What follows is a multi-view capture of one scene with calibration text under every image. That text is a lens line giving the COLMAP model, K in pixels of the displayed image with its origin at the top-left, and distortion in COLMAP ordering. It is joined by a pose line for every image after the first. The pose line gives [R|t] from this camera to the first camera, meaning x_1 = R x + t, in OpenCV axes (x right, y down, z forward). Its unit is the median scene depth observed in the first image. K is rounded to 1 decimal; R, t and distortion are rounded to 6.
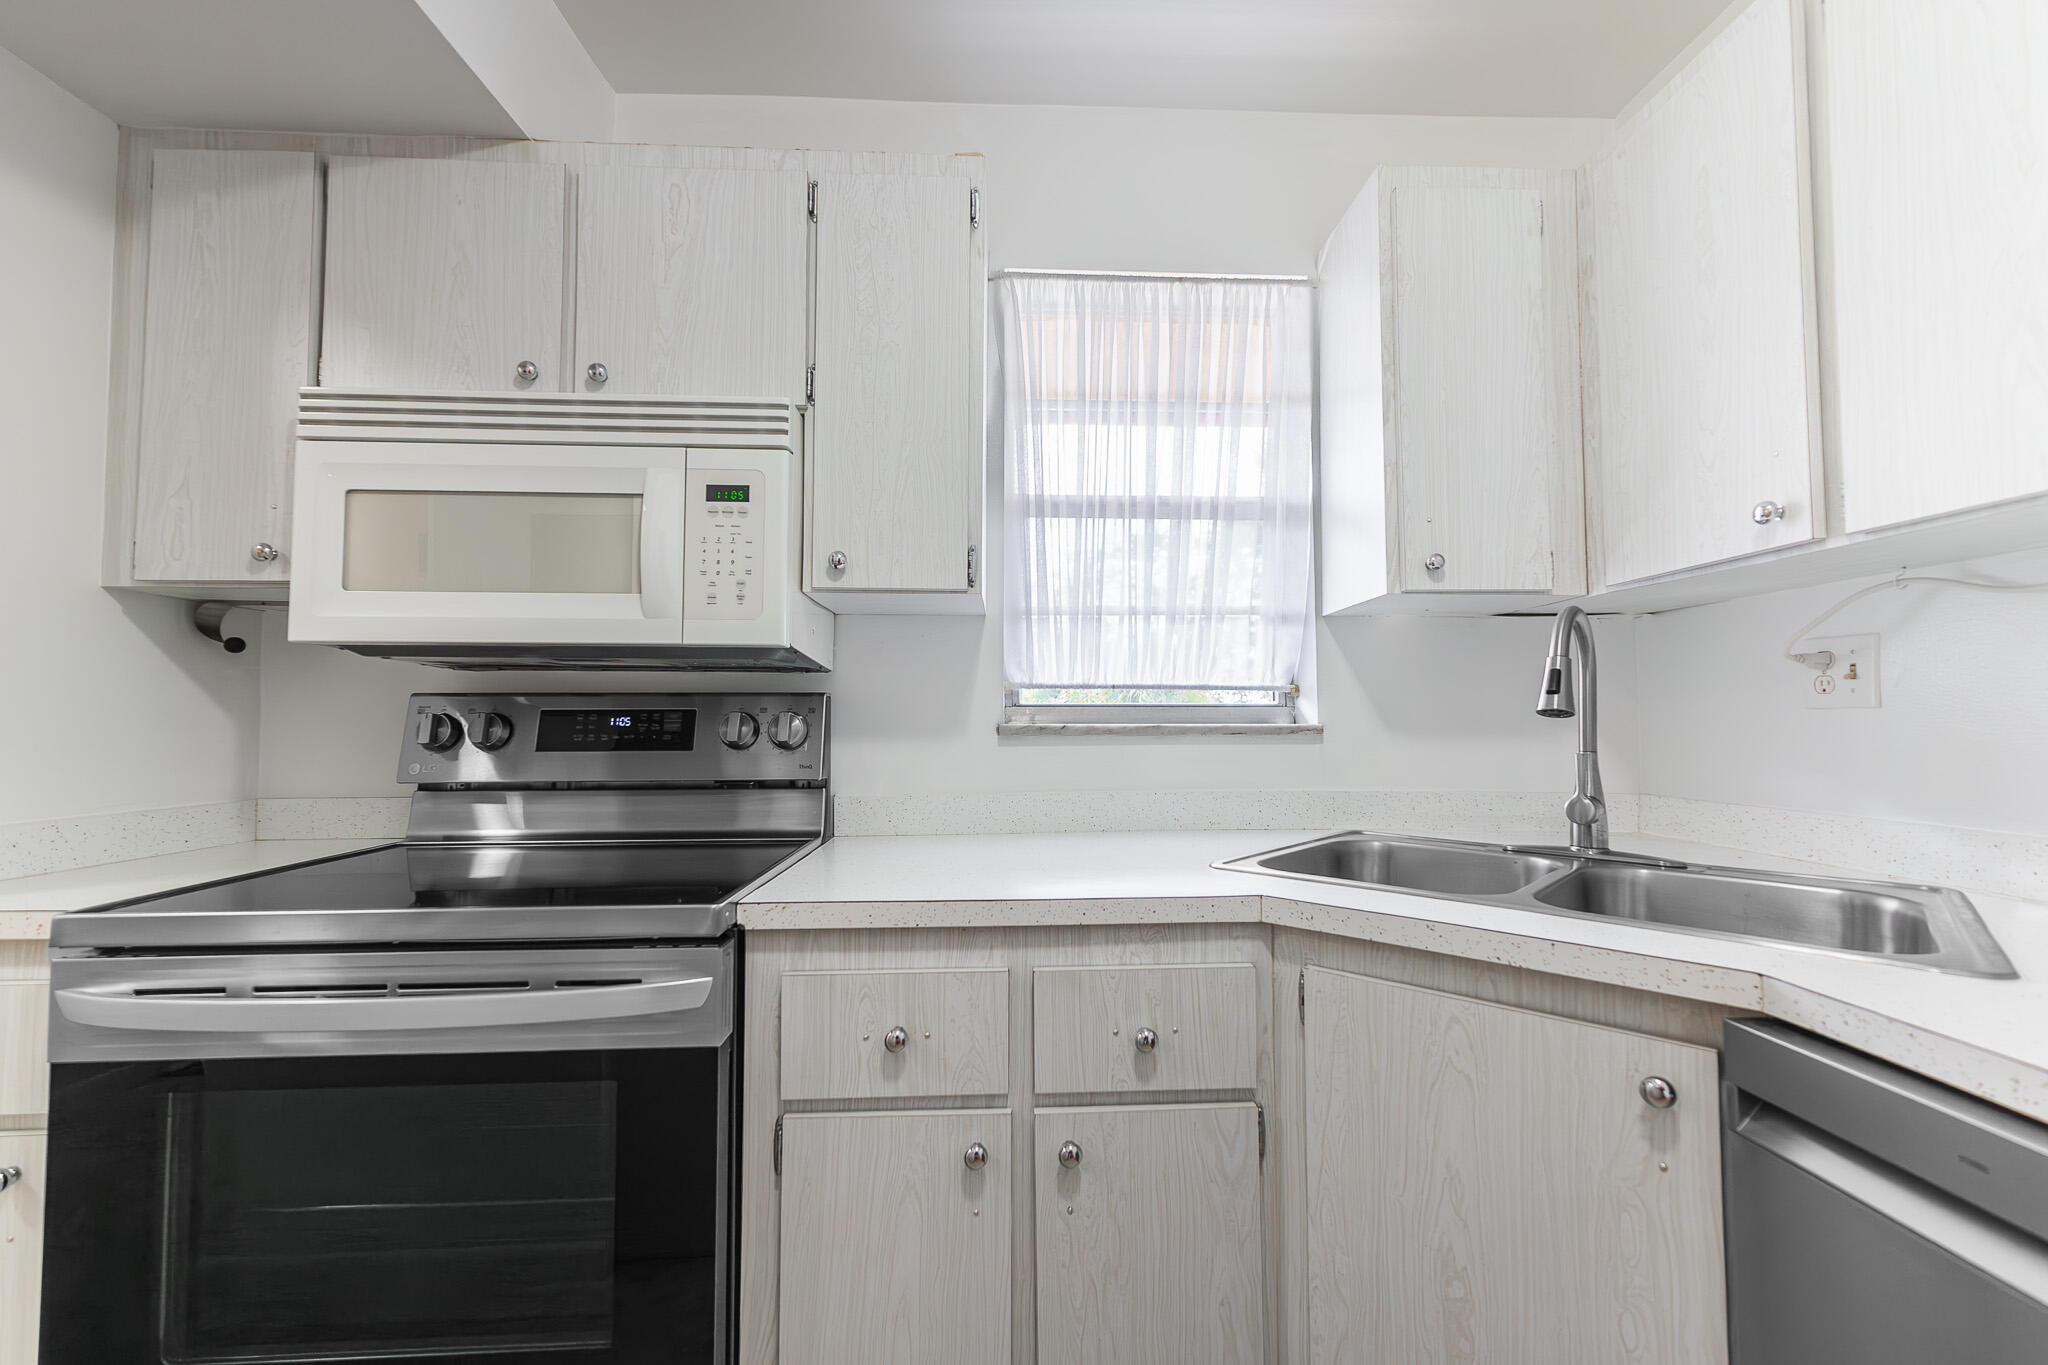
lens RADIAL K [[854.2, 0, 1036.9], [0, 854.2, 688.9], [0, 0, 1]] dist [0.007584, 0.000535]
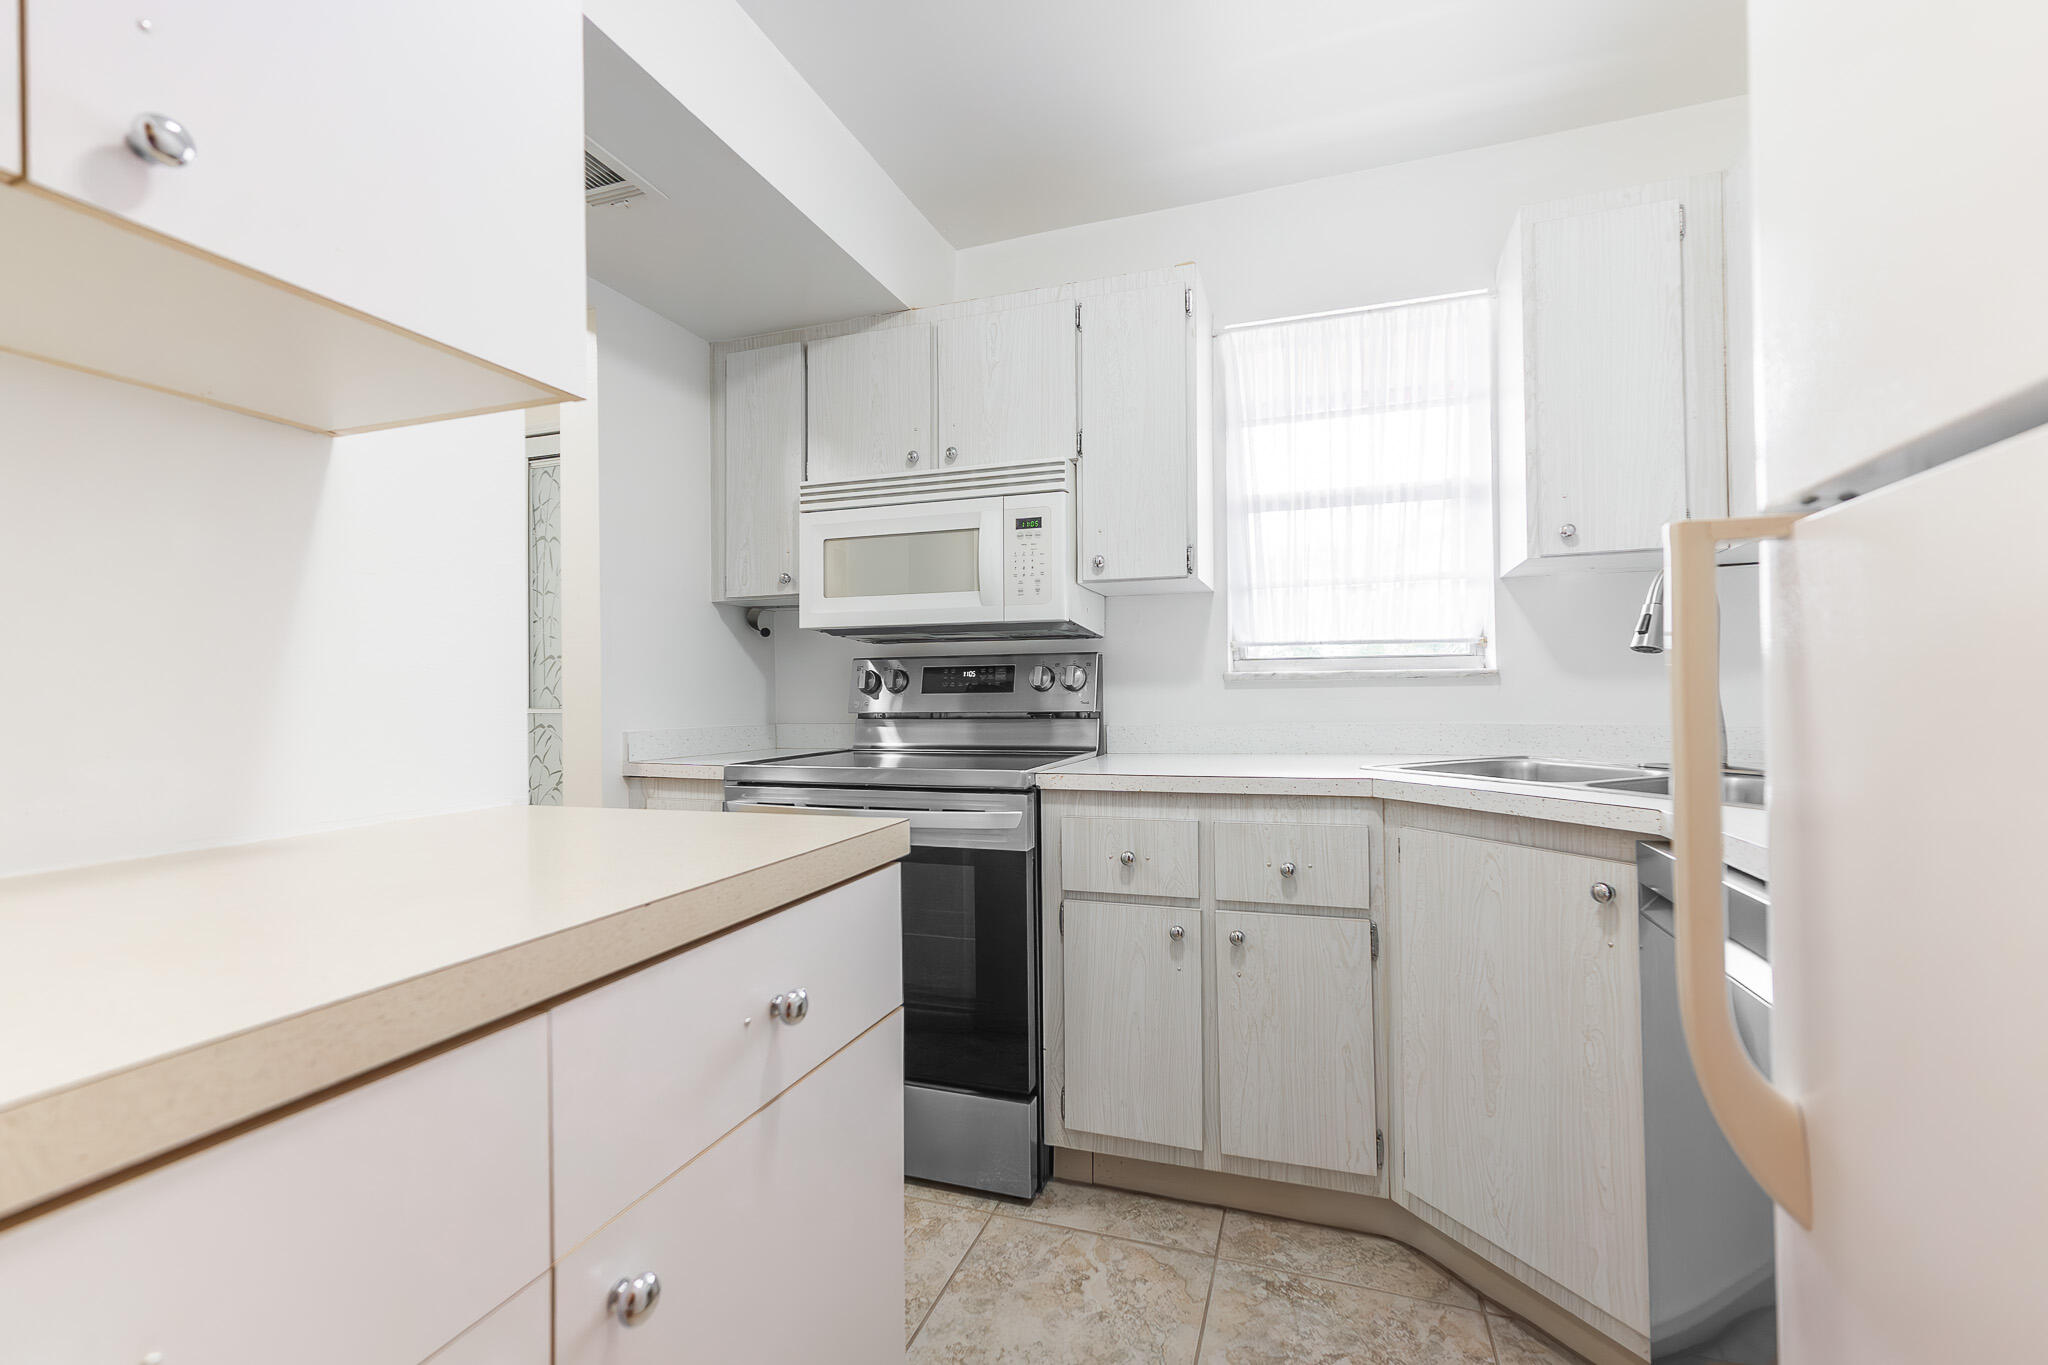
lens RADIAL K [[854.2, 0, 1039.4], [0, 854.2, 690.3], [0, 0, 1]] dist [0.007584, 0.000535]
pose [[0.933917, -0.009981, -0.357350, 0.203866], [0.022006, 0.999320, 0.029601, 0.028717], [0.356812, -0.035509, 0.933501, -0.442546]]
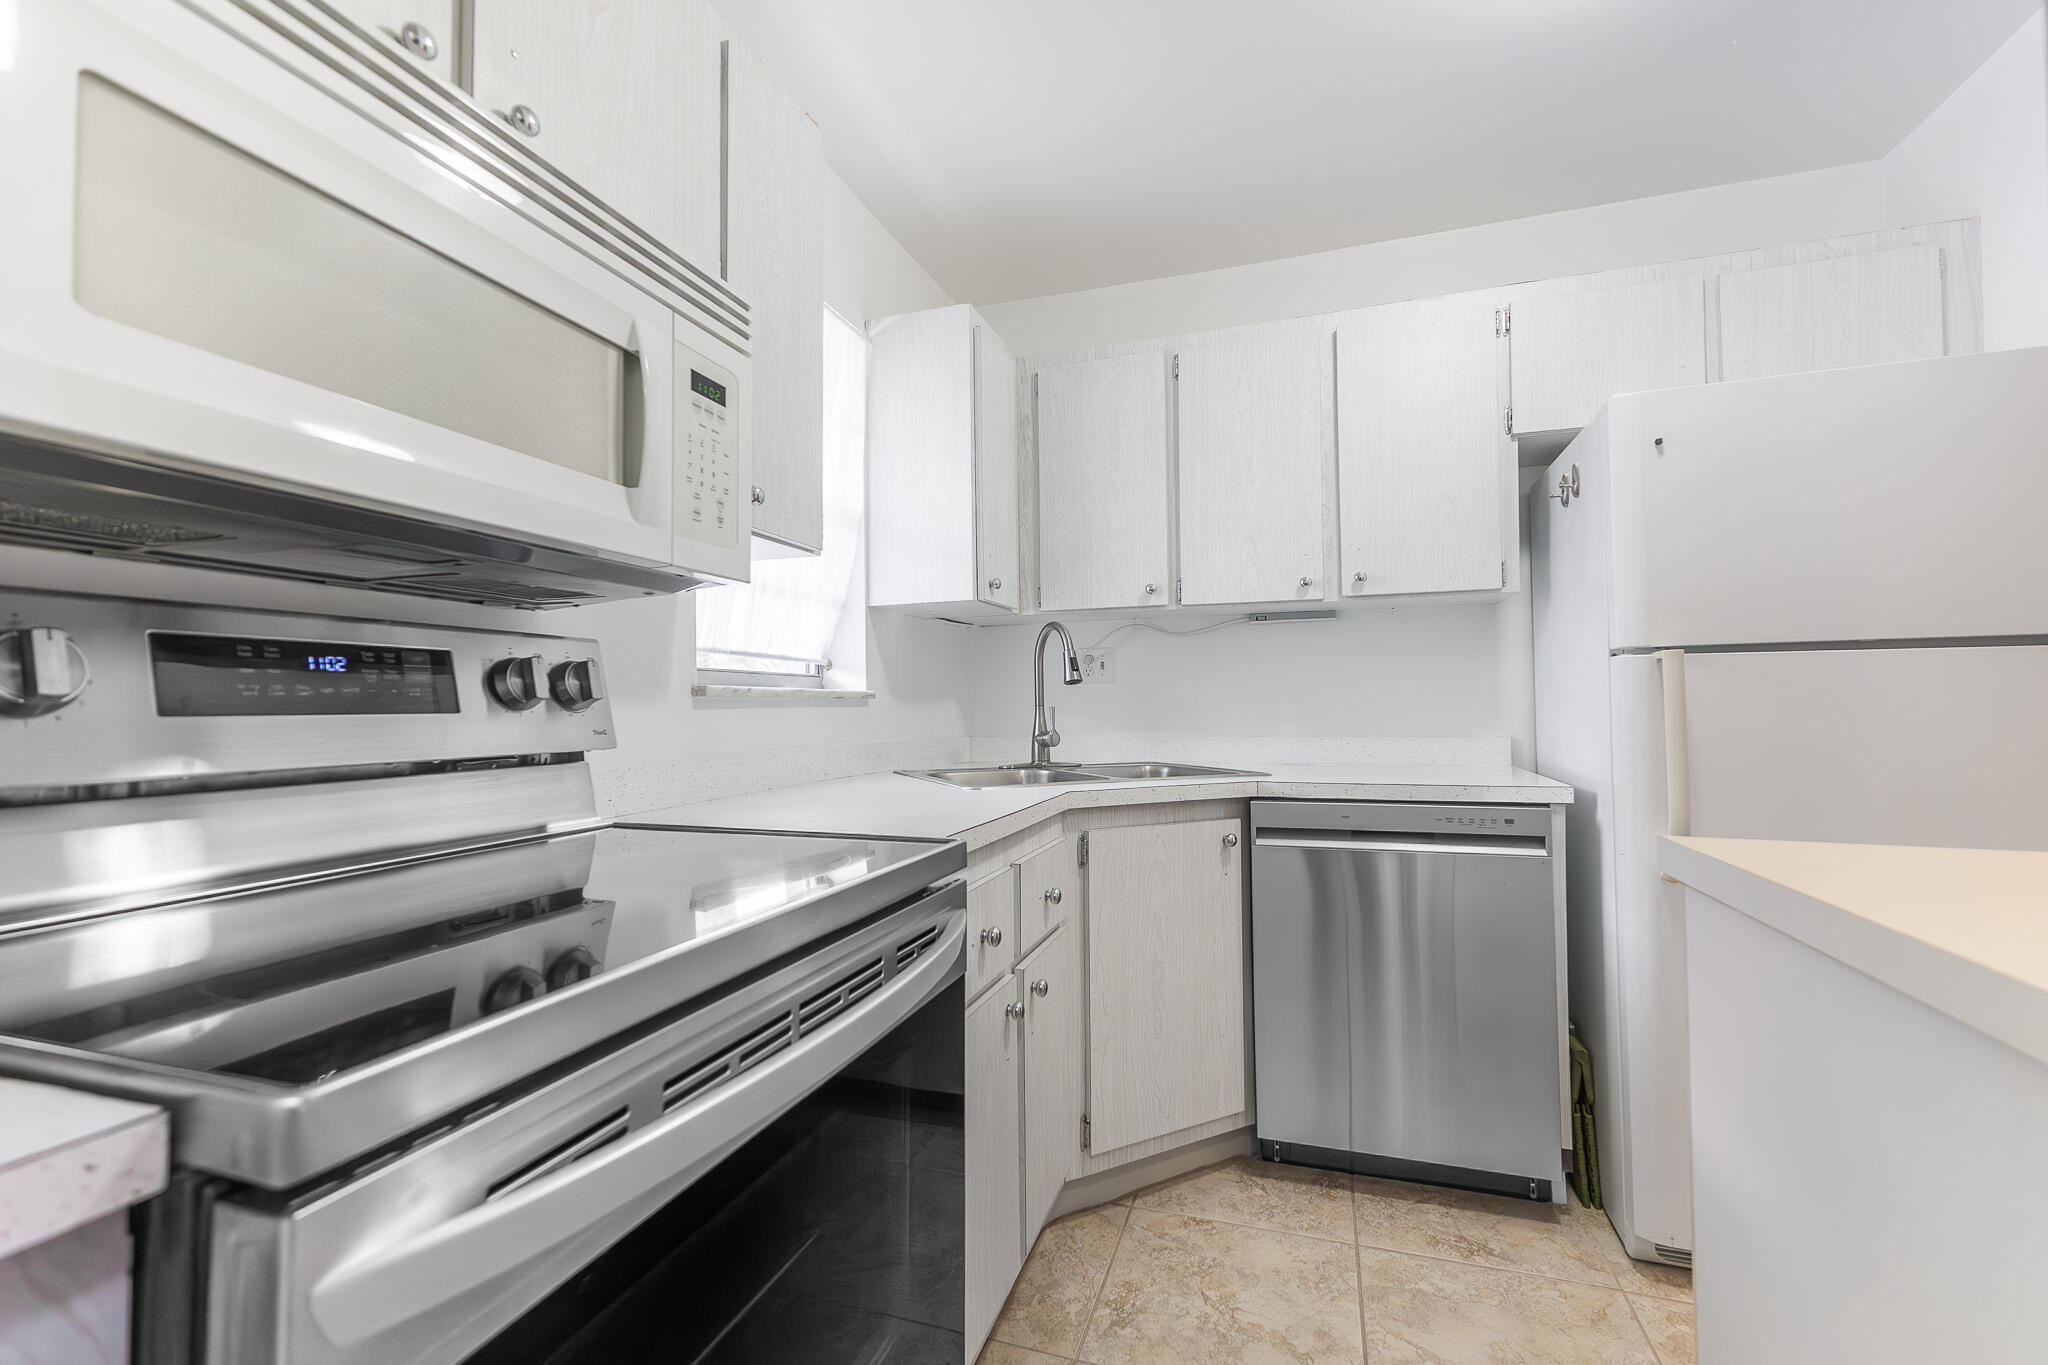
lens RADIAL K [[854.2, 0, 1024.0], [0, 854.2, 689.8], [0, 0, 1]] dist [0.007584, 0.000535]
pose [[0.365200, 0.017203, 0.930770, -0.979186], [-0.026340, 0.999620, -0.008140, 0.055506], [-0.930556, -0.021543, 0.365514, 0.405110]]
